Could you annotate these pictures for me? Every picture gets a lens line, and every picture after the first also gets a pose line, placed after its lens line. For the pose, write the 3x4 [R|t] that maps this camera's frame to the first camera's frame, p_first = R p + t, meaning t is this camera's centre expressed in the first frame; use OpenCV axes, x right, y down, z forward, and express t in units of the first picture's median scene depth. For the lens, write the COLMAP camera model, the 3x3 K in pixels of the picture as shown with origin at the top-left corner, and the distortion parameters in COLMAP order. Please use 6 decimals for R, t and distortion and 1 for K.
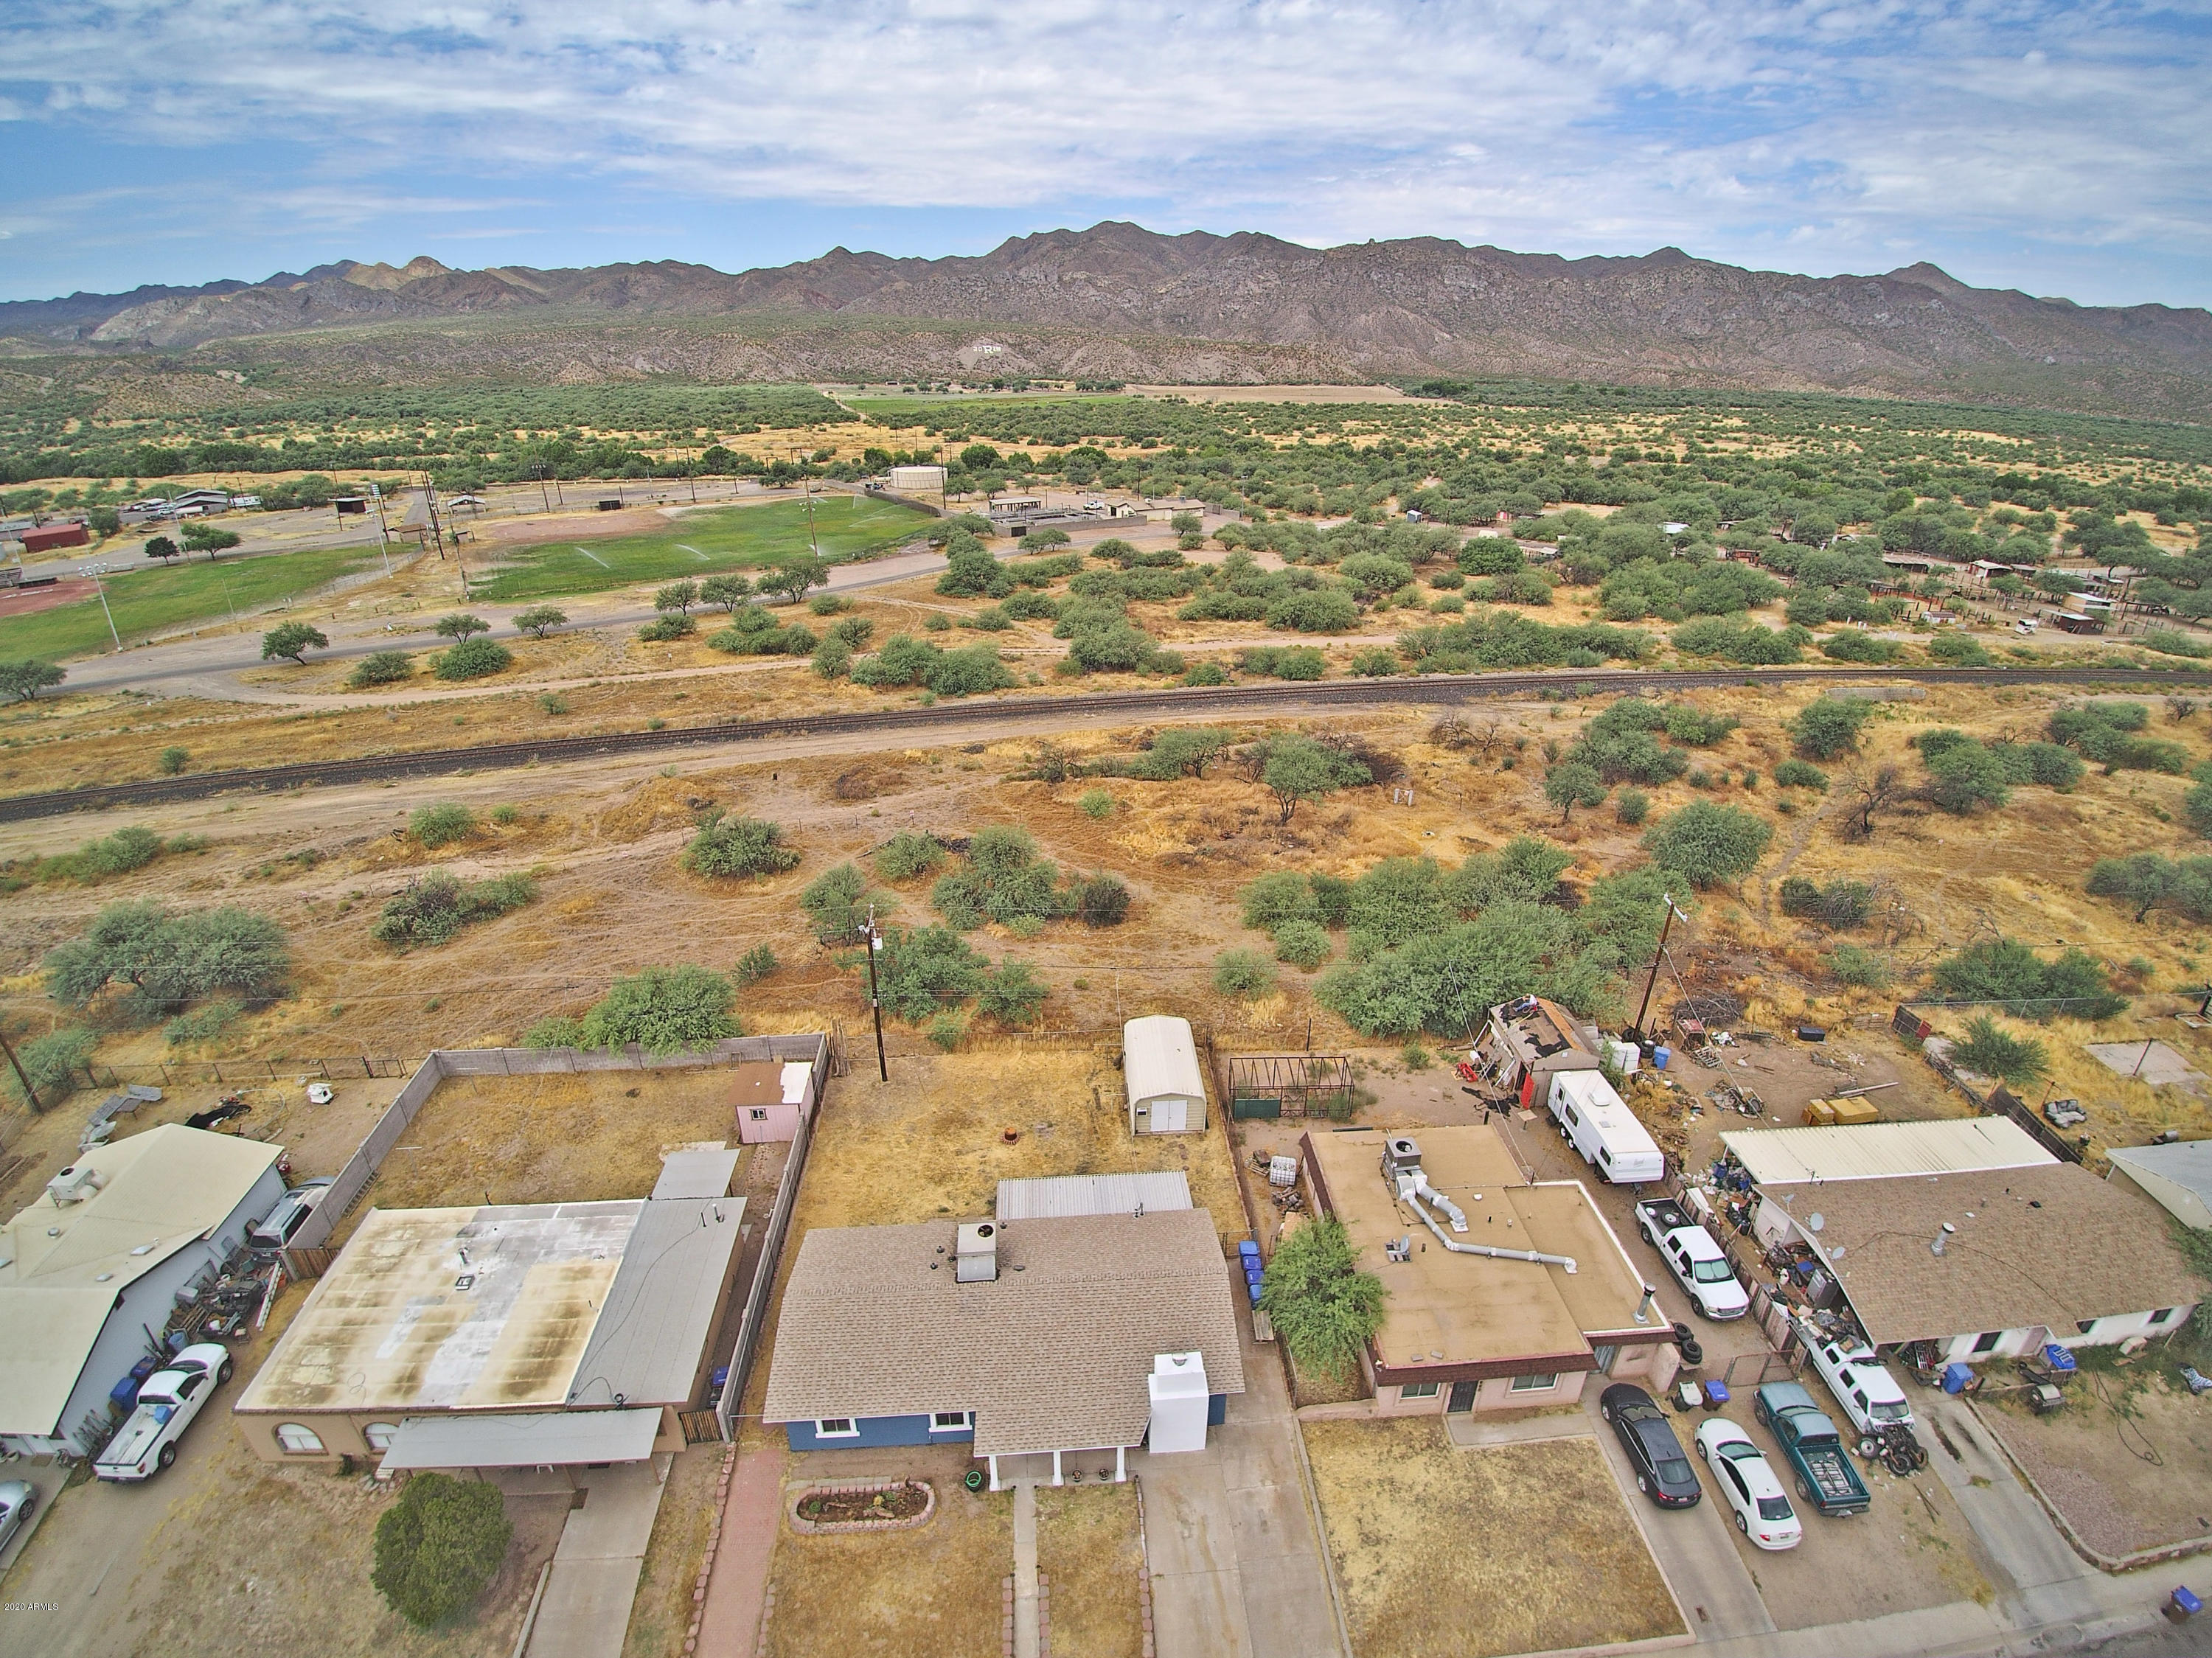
lens RADIAL K [[1016.4, 0, 1118.4], [0, 1016.4, 814.0], [0, 0, 1]] dist [-0.026444, -0.019199]
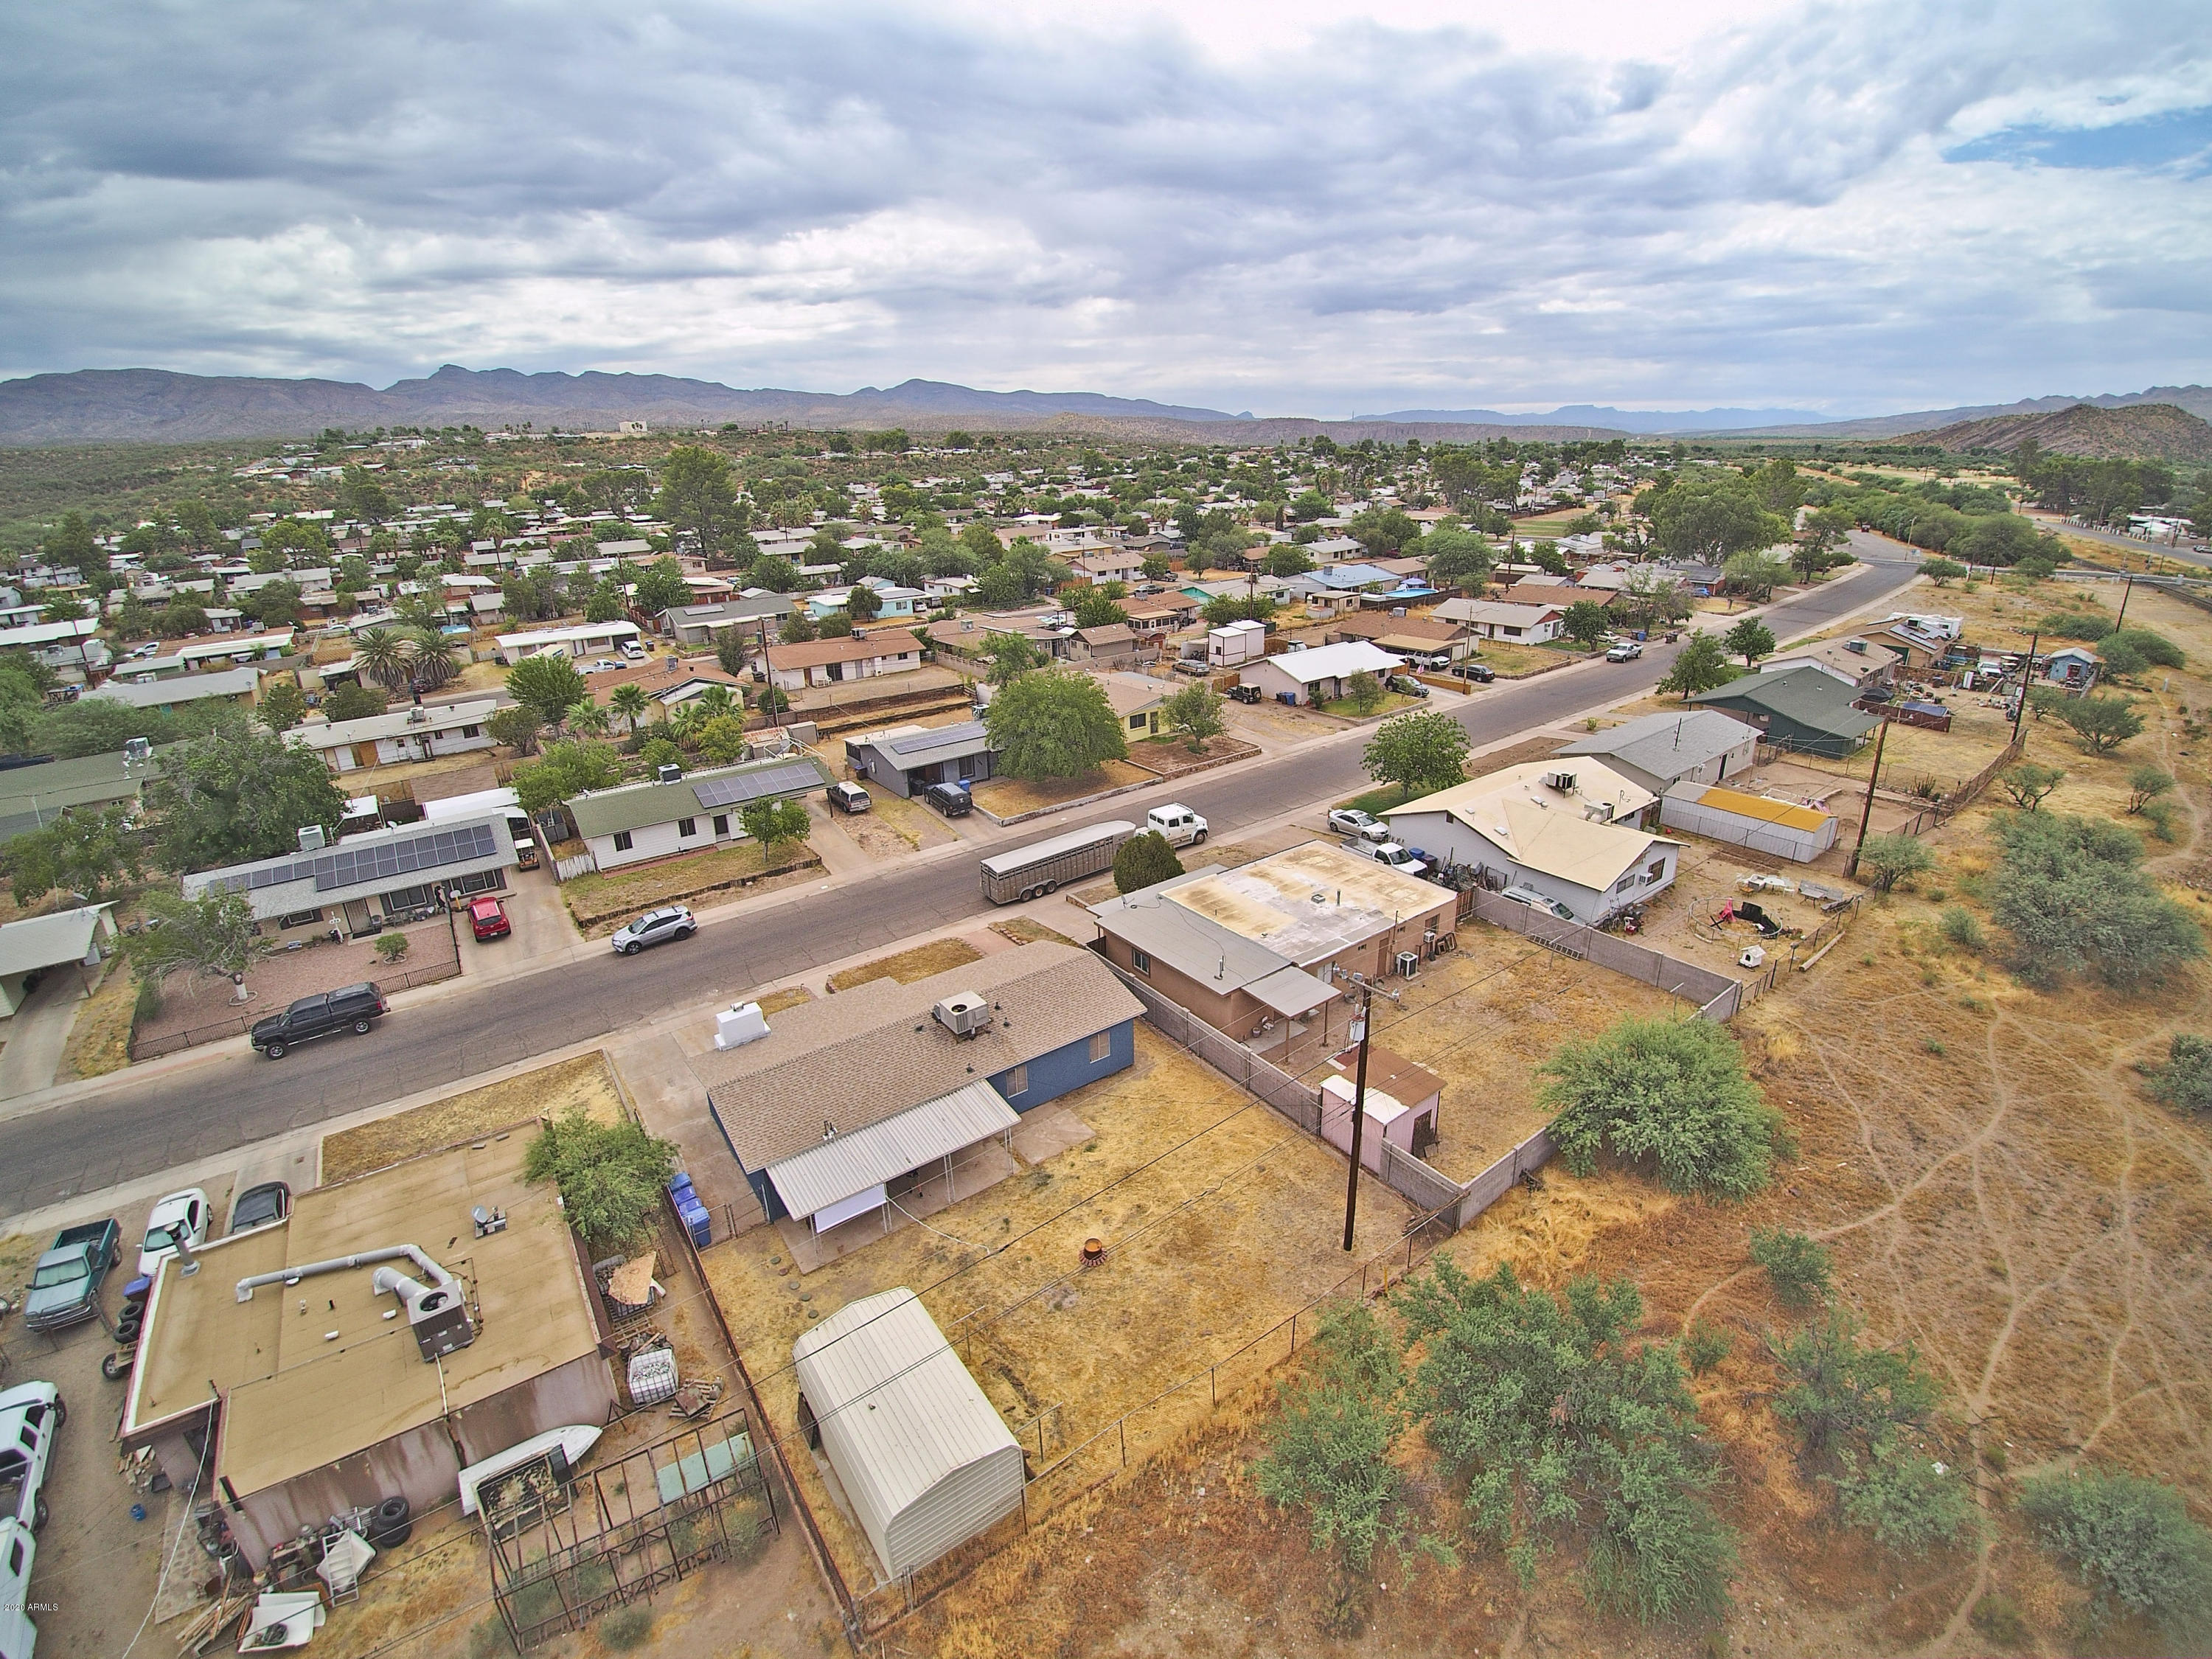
lens RADIAL K [[1016.5, 0, 1118.4], [0, 1016.5, 814.5], [0, 0, 1]] dist [-0.026444, -0.019199]
pose [[-0.853560, 0.193944, -0.483551, 0.131870], [-0.199379, 0.735882, 0.647091, -0.297049], [0.481335, 0.648740, -0.589451, 1.122820]]
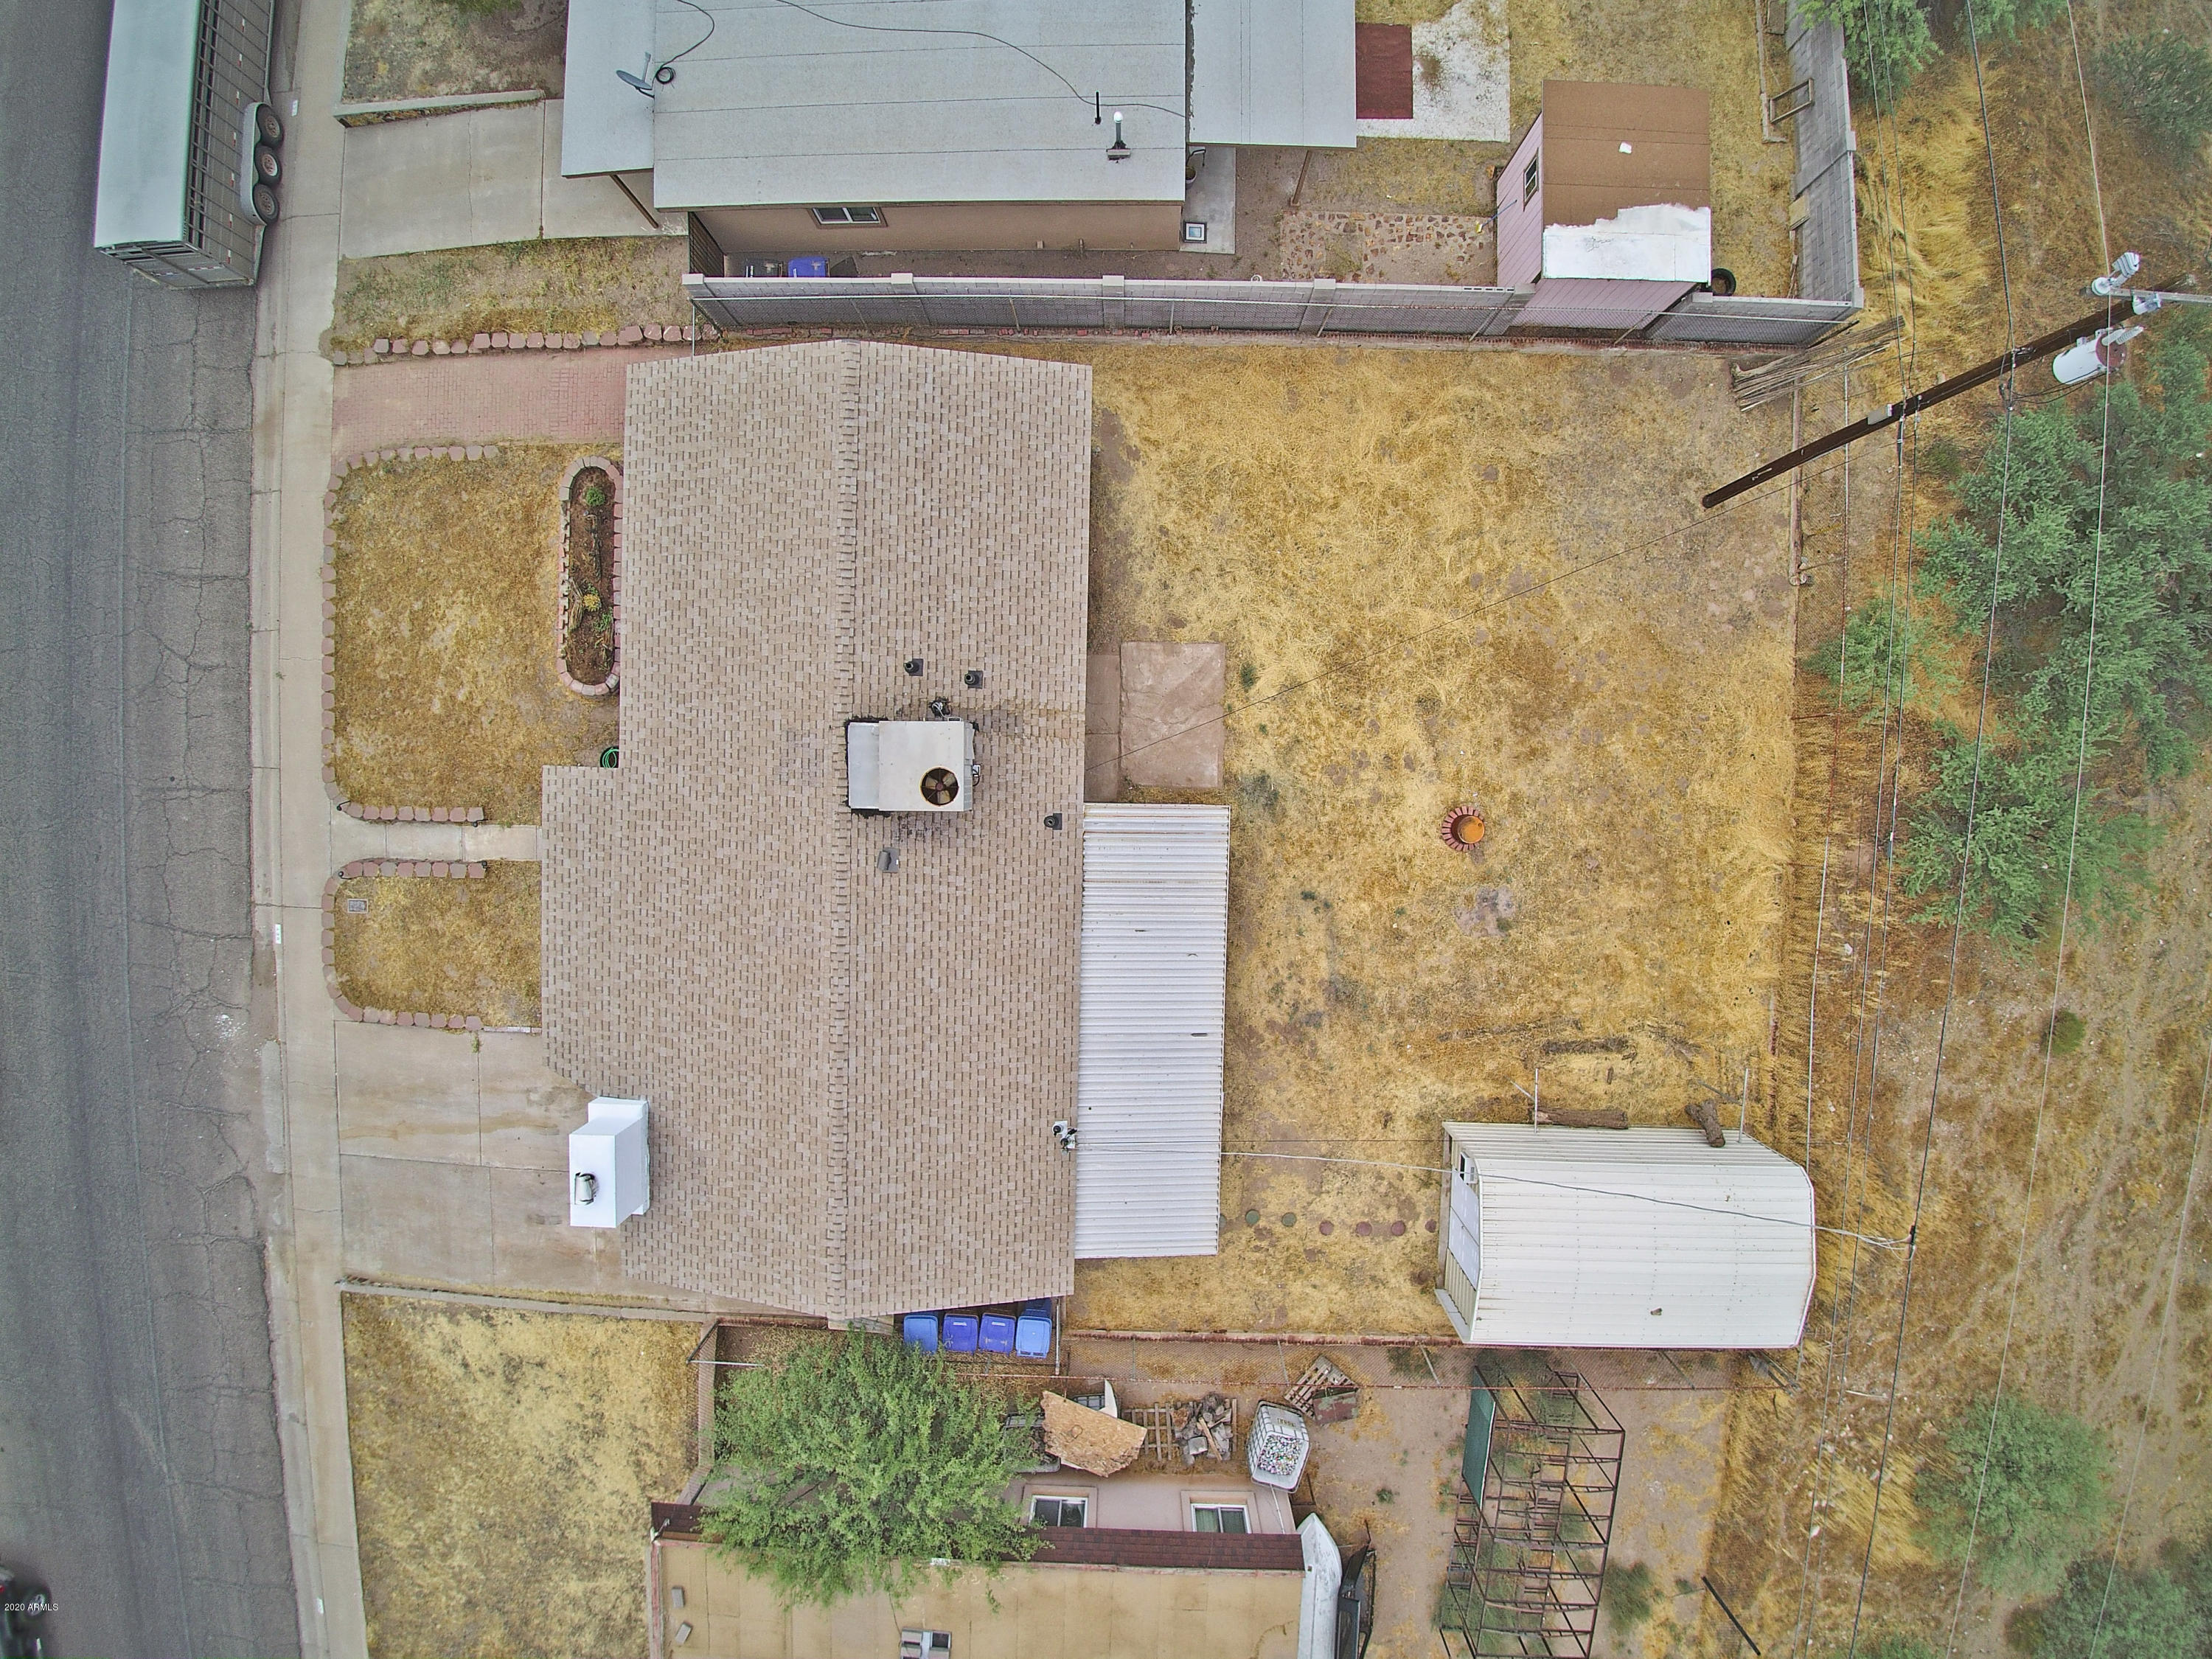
lens RADIAL K [[1013.8, 0, 1118.4], [0, 1013.8, 812.0], [0, 0, 1]] dist [-0.029310, -0.017567]
pose [[-0.100958, 0.994575, 0.025050, -0.101314], [-0.409893, -0.064524, 0.909849, 0.004836], [0.906529, 0.081588, 0.414183, 0.652740]]
